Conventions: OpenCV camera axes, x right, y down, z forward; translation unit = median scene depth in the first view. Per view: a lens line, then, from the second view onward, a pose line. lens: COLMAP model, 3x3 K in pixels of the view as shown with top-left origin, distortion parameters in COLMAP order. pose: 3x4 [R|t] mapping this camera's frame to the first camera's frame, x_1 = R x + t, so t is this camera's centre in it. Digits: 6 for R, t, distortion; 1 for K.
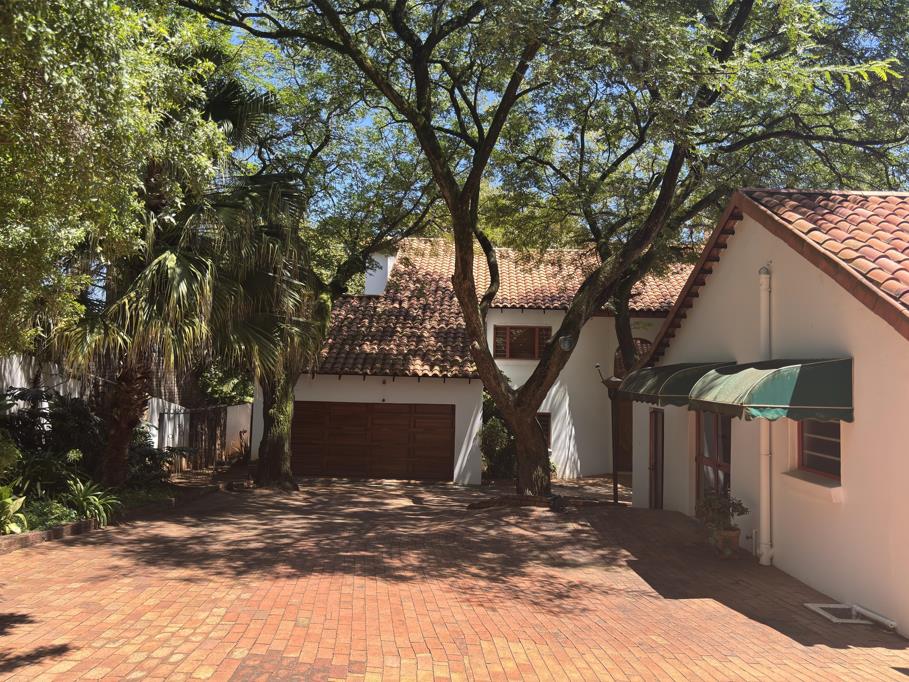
lens RADIAL K [[690.6, 0, 454.6], [0, 690.6, 330.1], [0, 0, 1]] dist [0.038433, -0.040620]
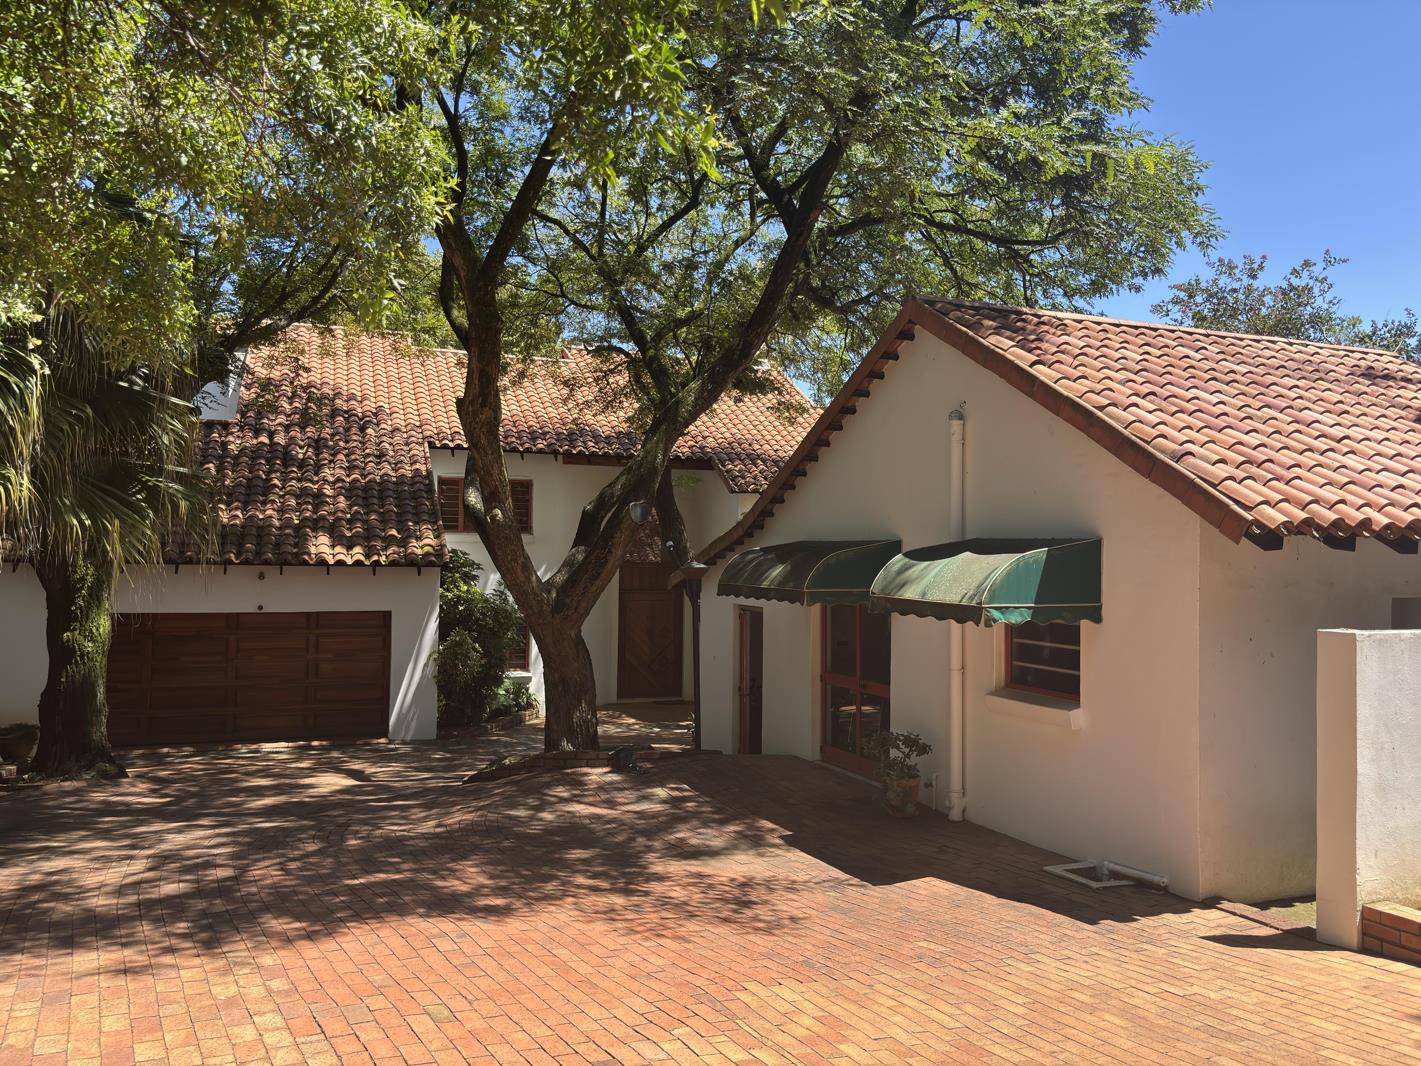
lens RADIAL K [[1078.5, 0, 709.1], [0, 1078.5, 525.6], [0, 0, 1]] dist [0.045947, -0.052909]
pose [[0.924517, -0.004348, 0.381115, -0.258205], [-0.011820, 0.999127, 0.040072, -0.015435], [-0.380956, -0.041552, 0.923659, 0.073440]]
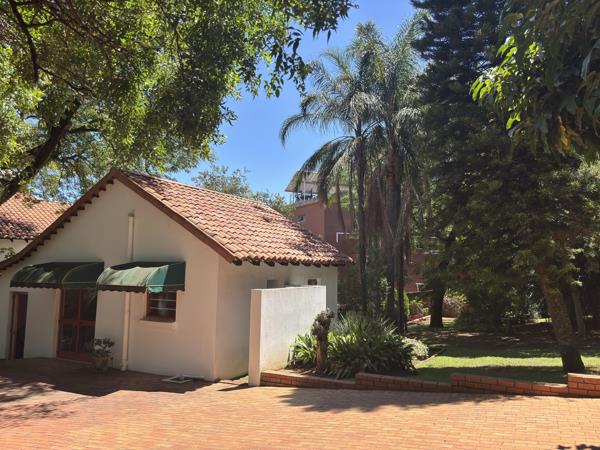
lens RADIAL K [[455.4, 0, 299.4], [0, 455.4, 221.9], [0, 0, 1]] dist [0.045947, -0.052909]
pose [[0.495153, 0.069516, 0.866020, -0.490039], [-0.048123, 0.997458, -0.052552, -0.026133], [-0.867472, -0.015654, 0.497239, -0.029798]]
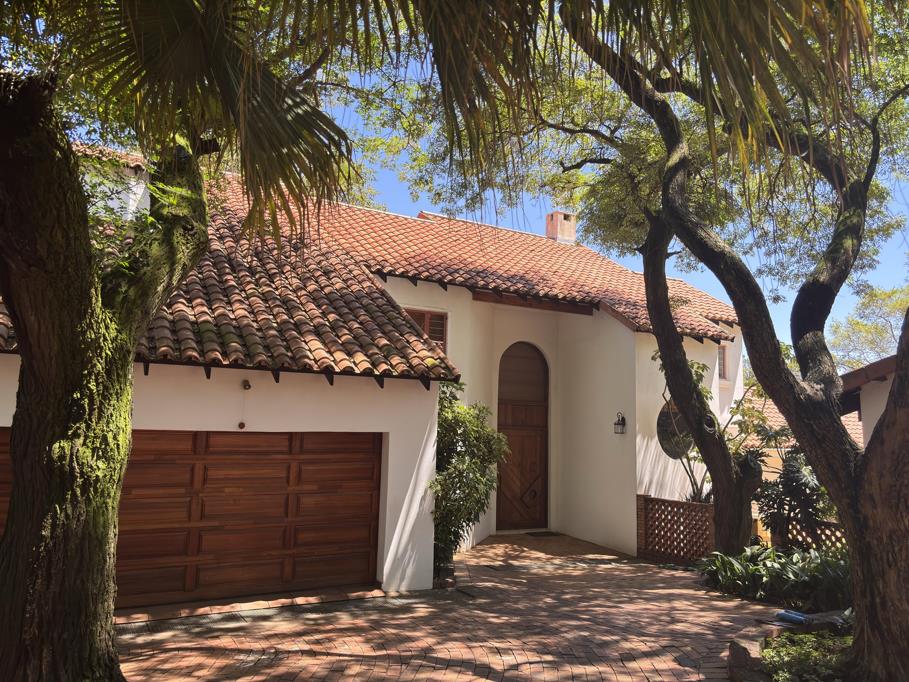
lens RADIAL K [[689.9, 0, 453.6], [0, 689.9, 336.3], [0, 0, 1]] dist [0.045947, -0.052909]
pose [[0.850395, 0.064358, 0.522194, -0.573889], [-0.037972, 0.997410, -0.061088, 0.170278], [-0.524773, 0.032120, 0.850636, 1.374765]]
